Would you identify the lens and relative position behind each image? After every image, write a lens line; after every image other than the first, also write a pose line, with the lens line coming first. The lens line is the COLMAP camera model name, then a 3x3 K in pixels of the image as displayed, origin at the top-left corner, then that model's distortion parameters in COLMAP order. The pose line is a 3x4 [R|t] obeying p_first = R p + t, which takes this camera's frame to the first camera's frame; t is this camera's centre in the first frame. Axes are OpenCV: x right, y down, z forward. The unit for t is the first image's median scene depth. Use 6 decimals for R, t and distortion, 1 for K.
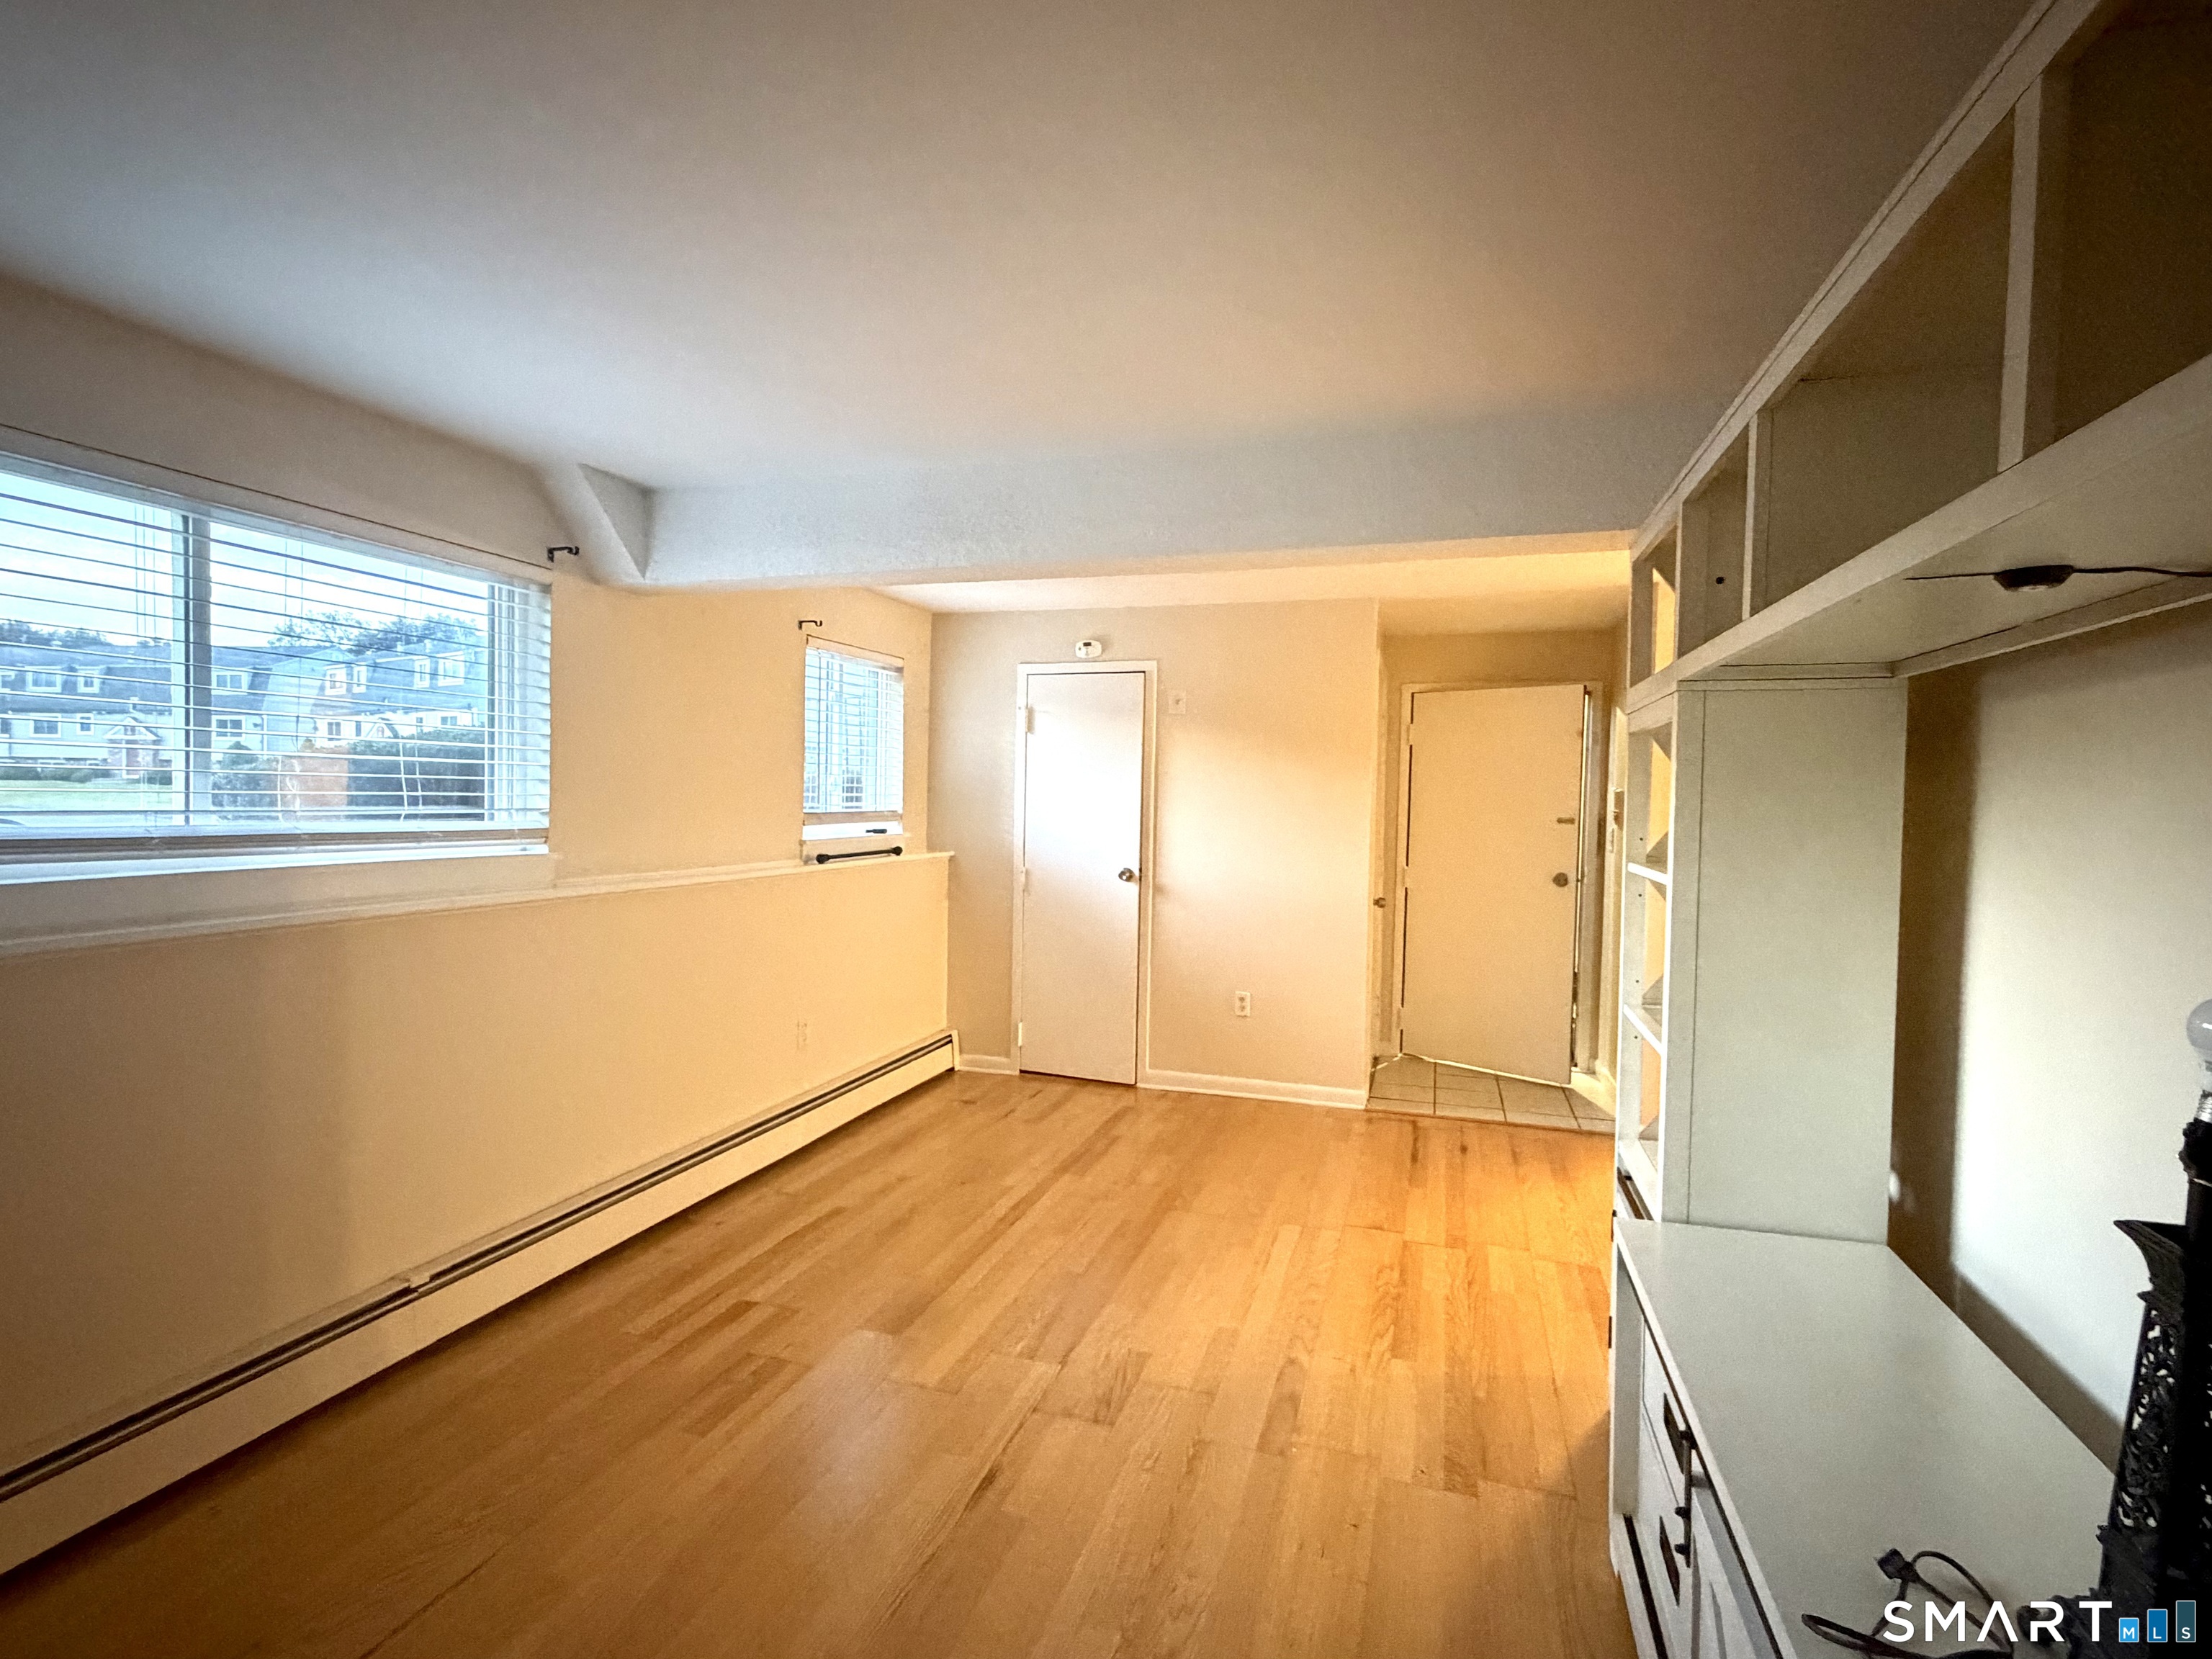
lens RADIAL K [[1091.0, 0, 1106.0], [0, 1091.0, 829.5], [0, 0, 1]] dist [-0.001050, 0.000174]
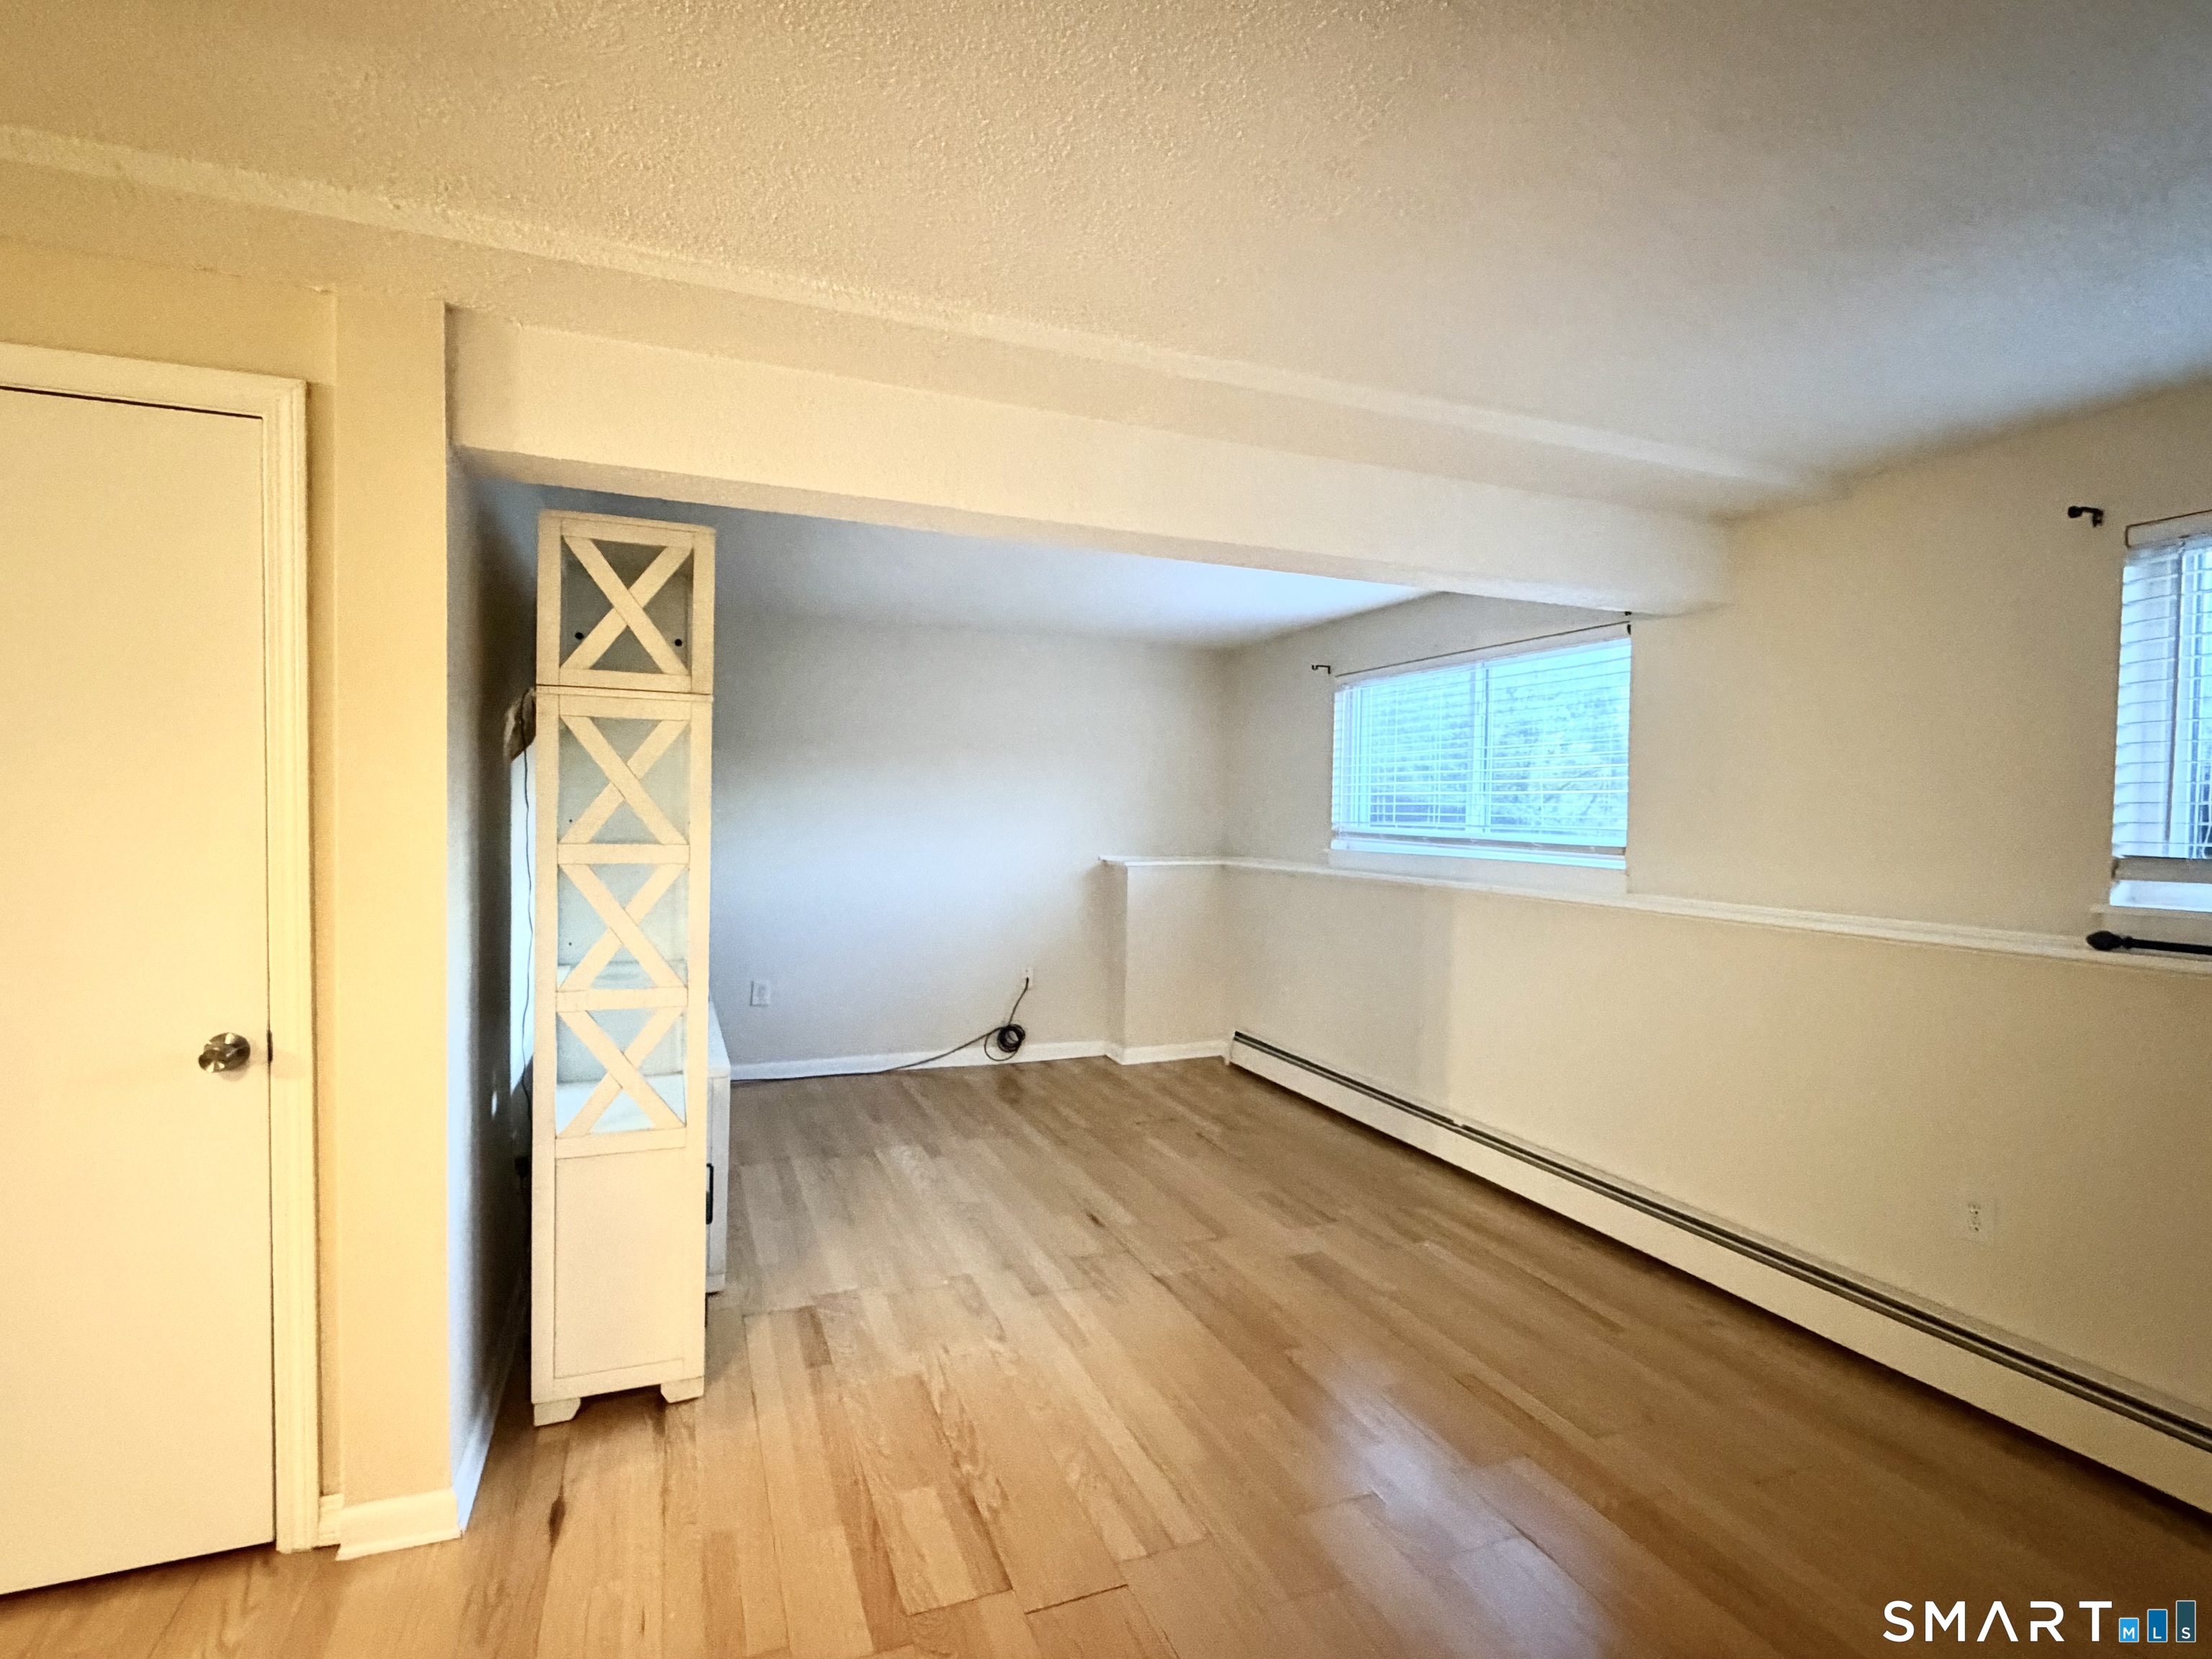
lens RADIAL K [[1091.0, 0, 1106.0], [0, 1091.0, 829.5], [0, 0, 1]] dist [-0.001050, 0.000174]
pose [[-0.773491, -0.018573, -0.633536, 0.439946], [-0.049898, 0.998252, 0.031657, -0.019839], [0.631841, 0.056099, -0.773066, 1.063770]]
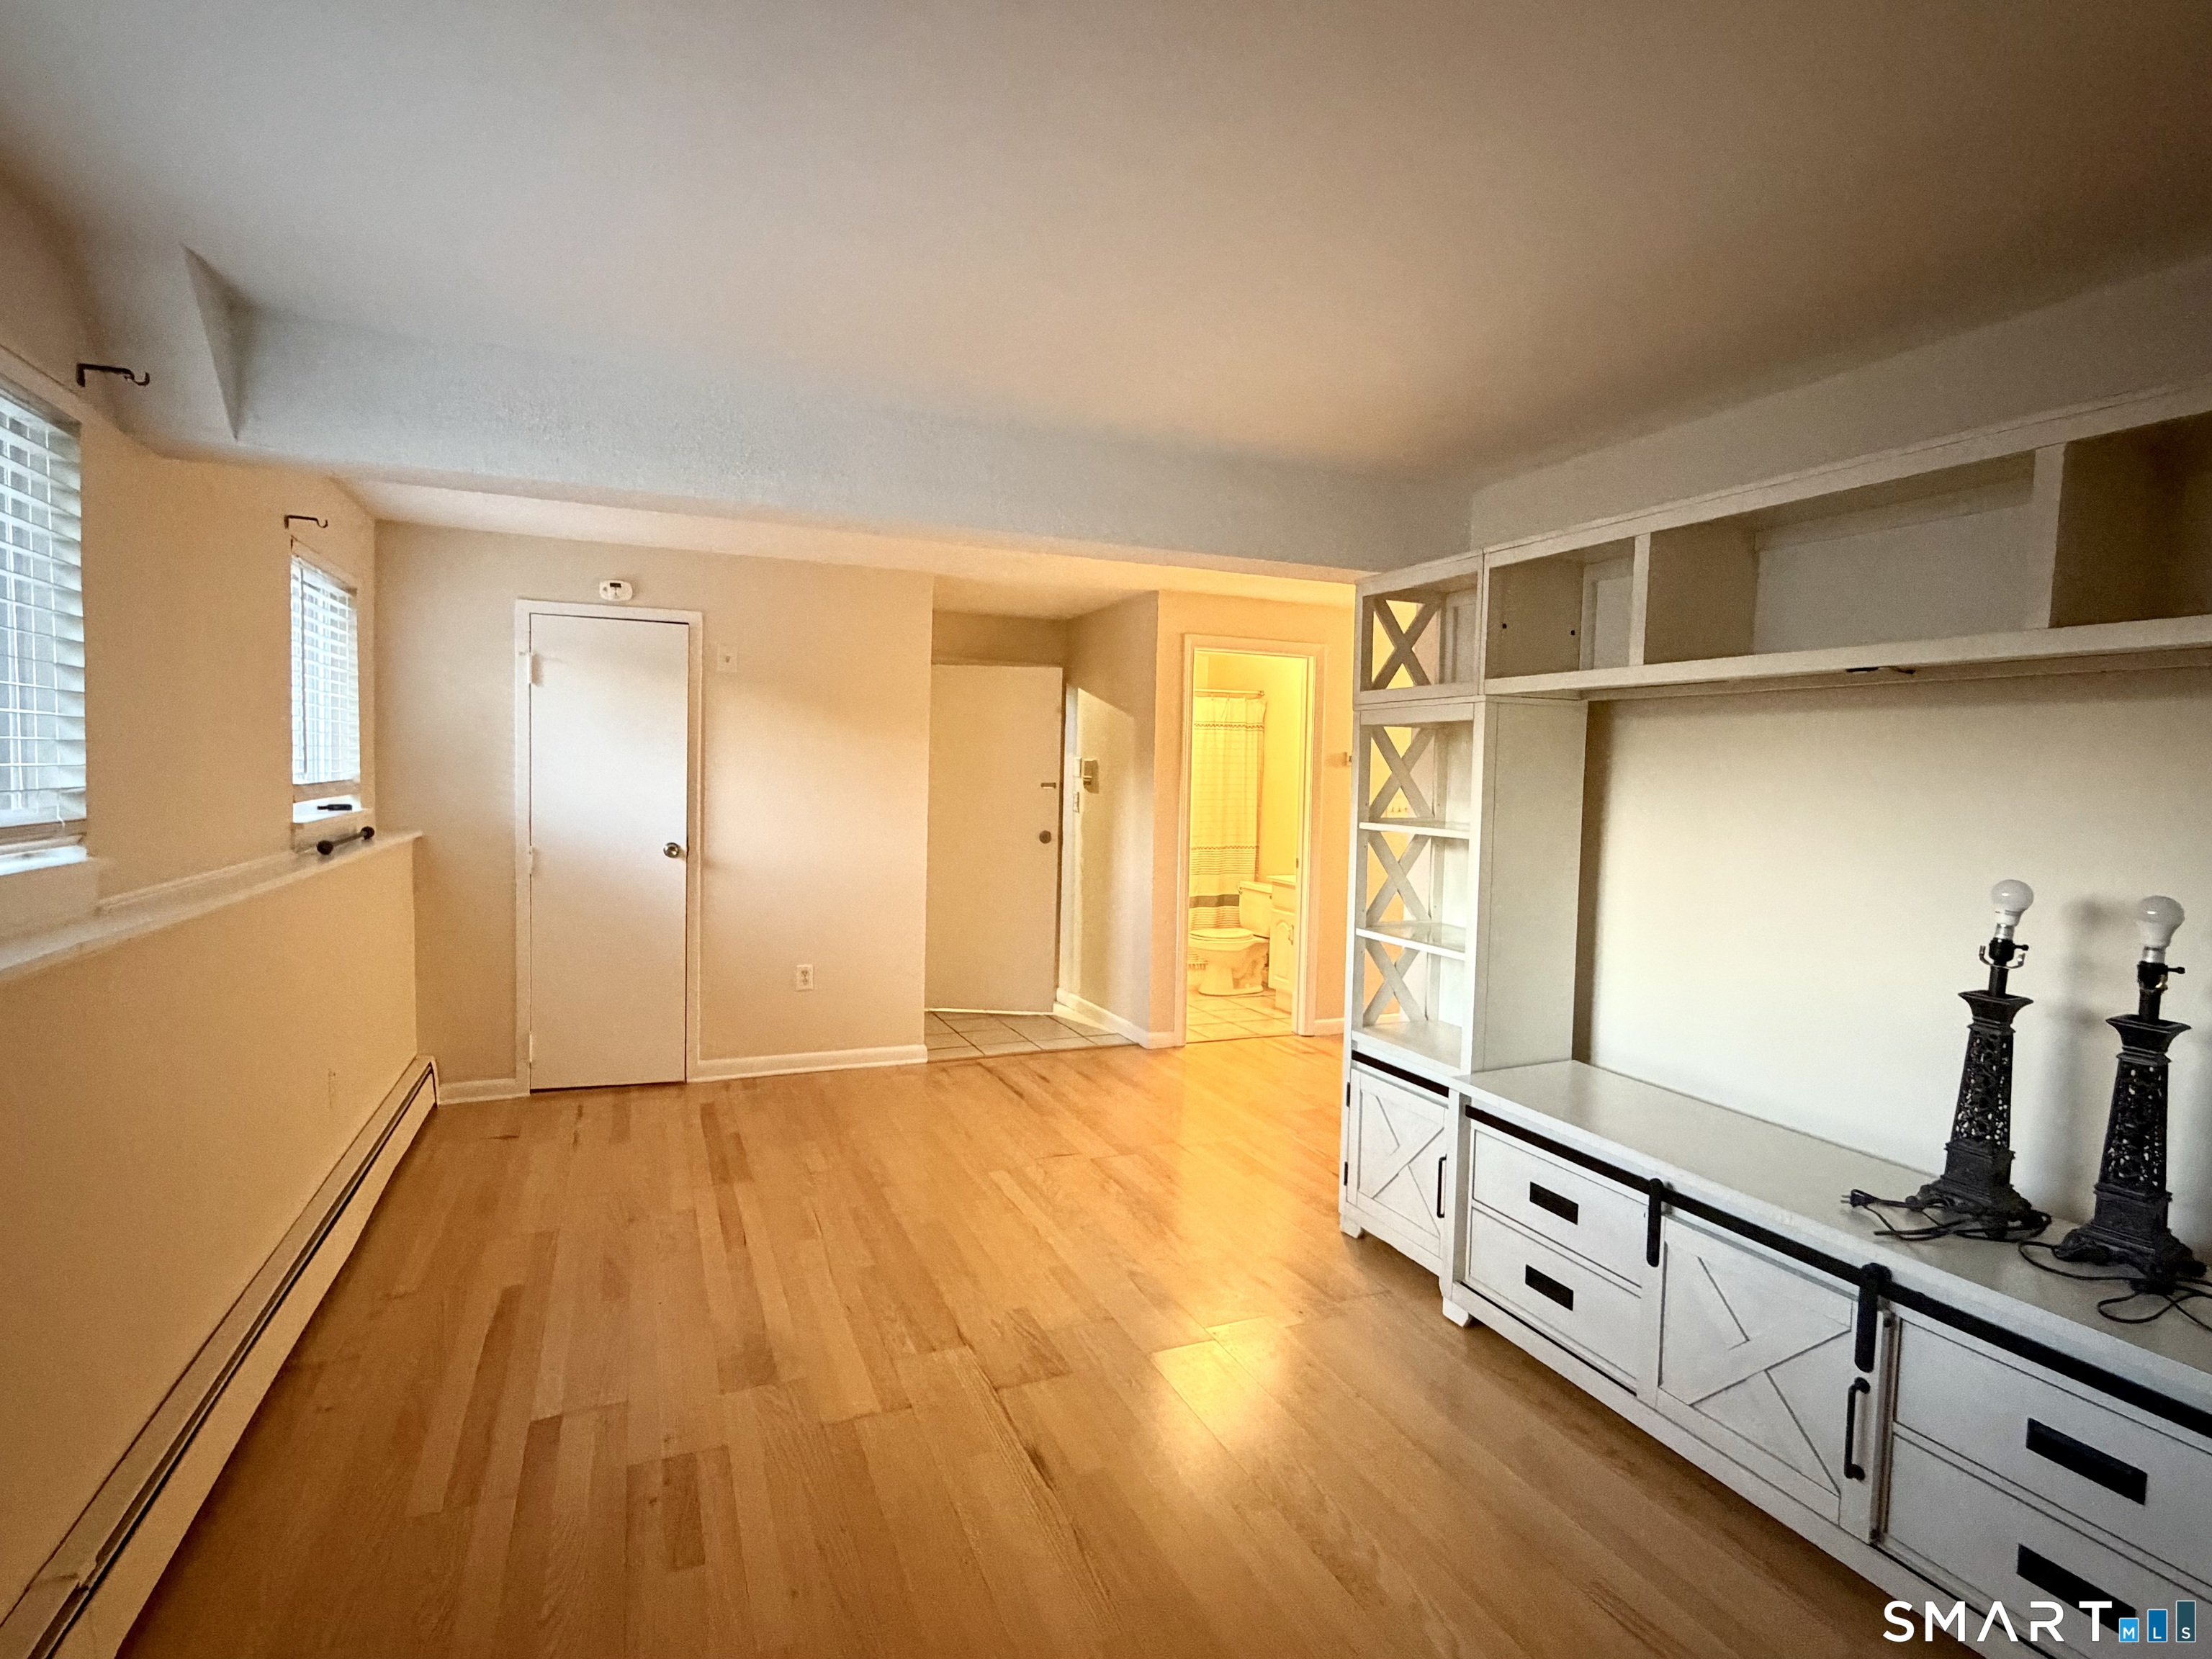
lens RADIAL K [[1091.0, 0, 1106.0], [0, 1091.0, 829.5], [0, 0, 1]] dist [-0.001050, 0.000174]
pose [[0.754522, -0.034905, 0.655345, -0.331022], [0.009314, 0.999054, 0.042488, -0.011283], [-0.656208, -0.025954, 0.754133, 0.102964]]
